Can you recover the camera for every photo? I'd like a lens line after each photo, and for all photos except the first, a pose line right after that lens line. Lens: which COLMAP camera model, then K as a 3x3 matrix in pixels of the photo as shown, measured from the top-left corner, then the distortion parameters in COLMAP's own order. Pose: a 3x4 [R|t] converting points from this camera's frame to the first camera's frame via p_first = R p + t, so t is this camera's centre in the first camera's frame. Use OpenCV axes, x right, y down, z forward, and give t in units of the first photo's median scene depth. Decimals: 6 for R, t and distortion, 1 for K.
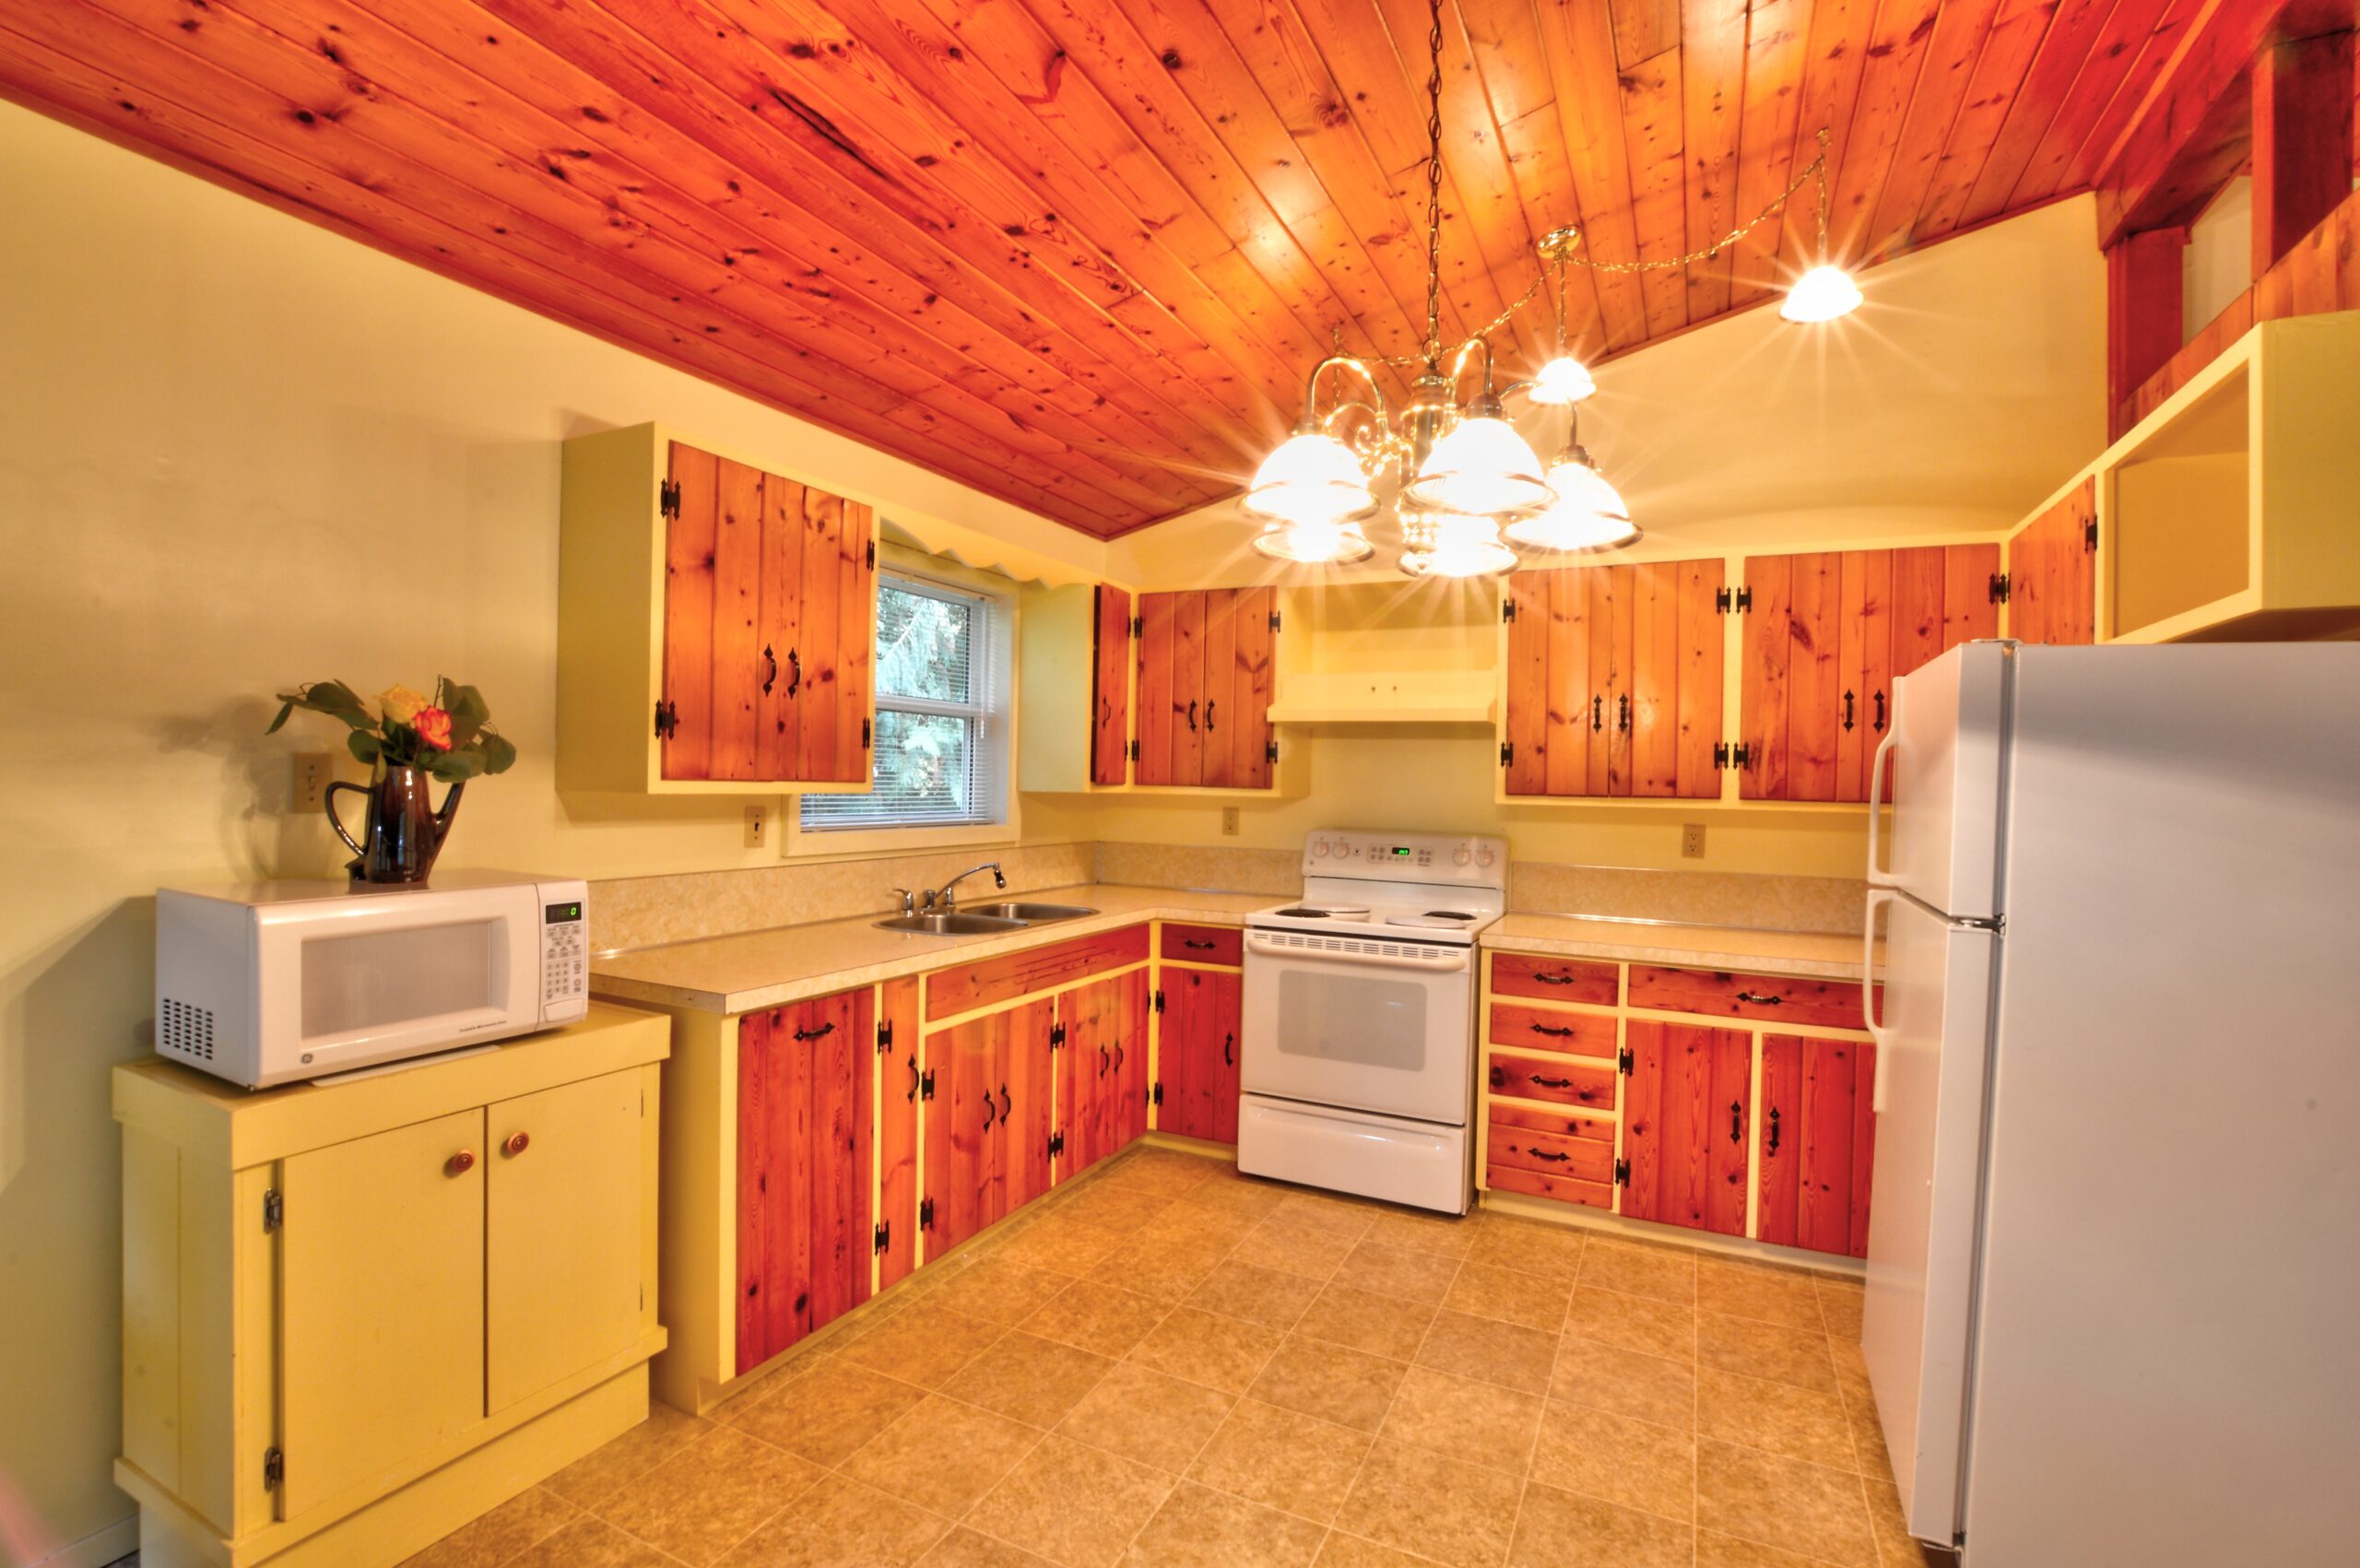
lens RADIAL K [[1037.3, 0, 1179.9], [0, 1037.3, 788.9], [0, 0, 1]] dist [0.001667, 0.000084]
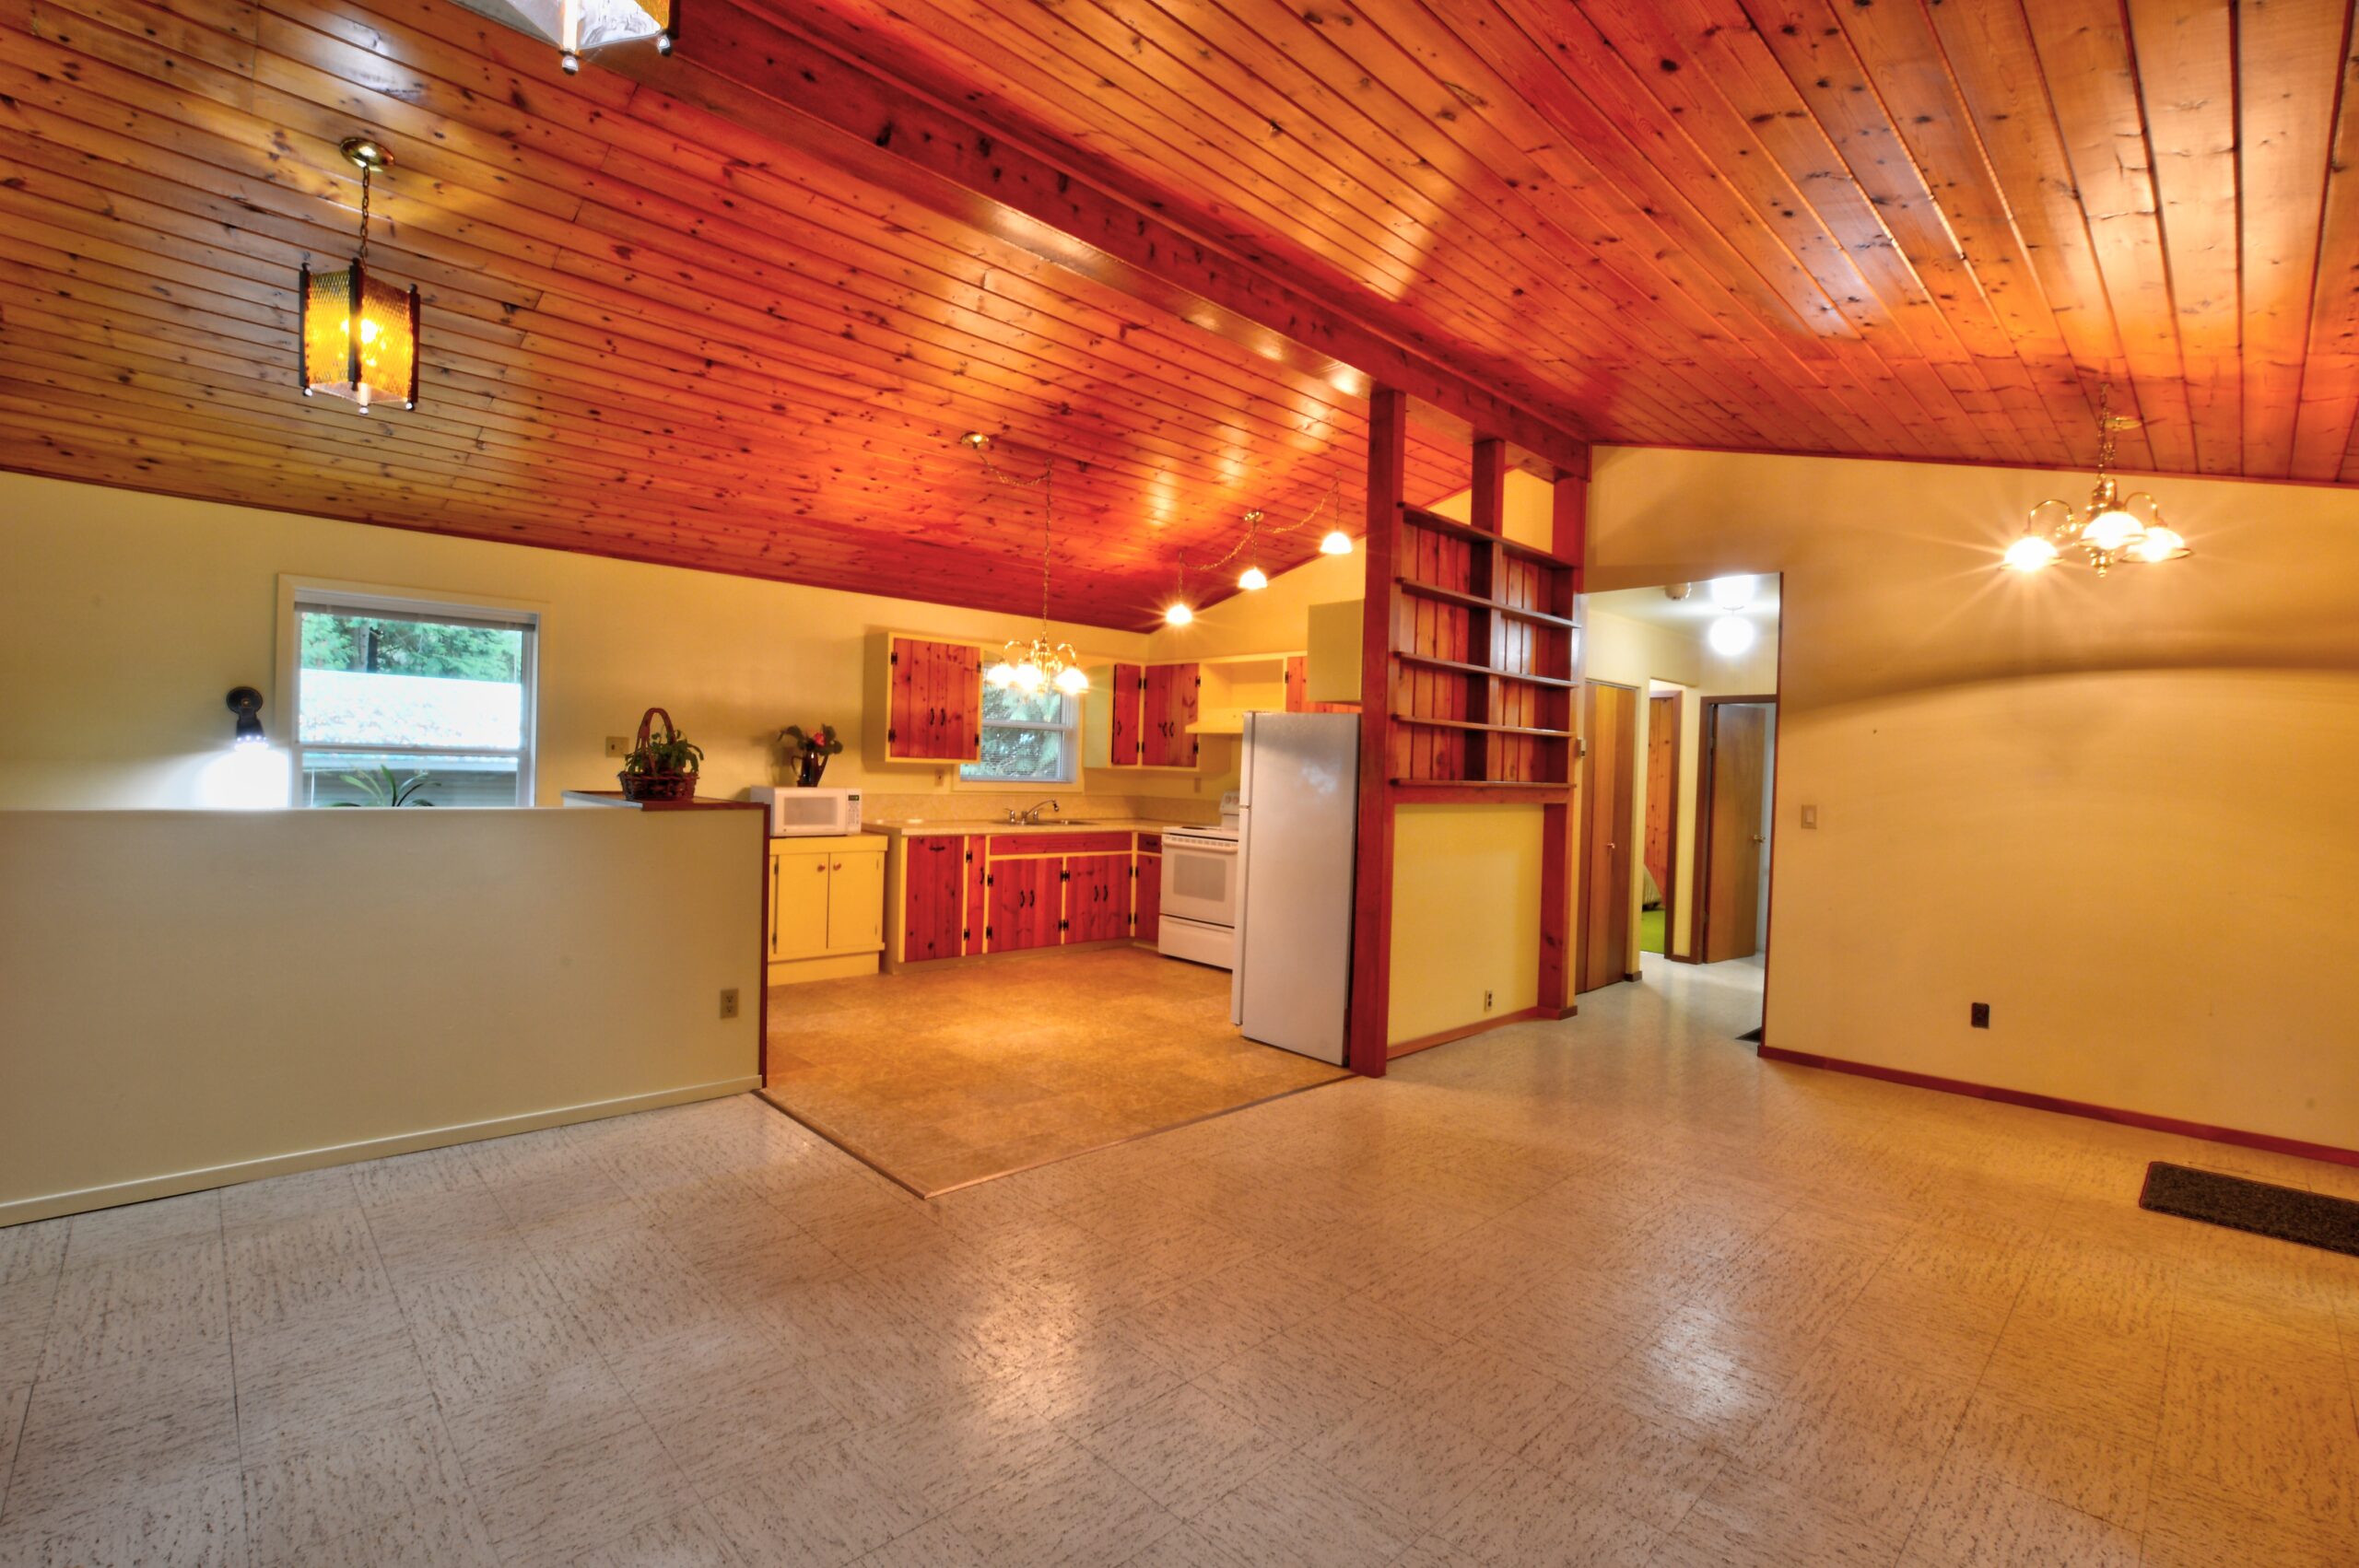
lens RADIAL K [[1036.8, 0, 1187.4], [0, 1036.8, 777.6], [0, 0, 1]] dist [0.001667, 0.000084]
pose [[0.934458, 0.011131, -0.355898, 1.085869], [-0.014783, 0.999862, -0.007544, 0.049386], [0.355765, 0.012311, 0.934494, -1.166096]]
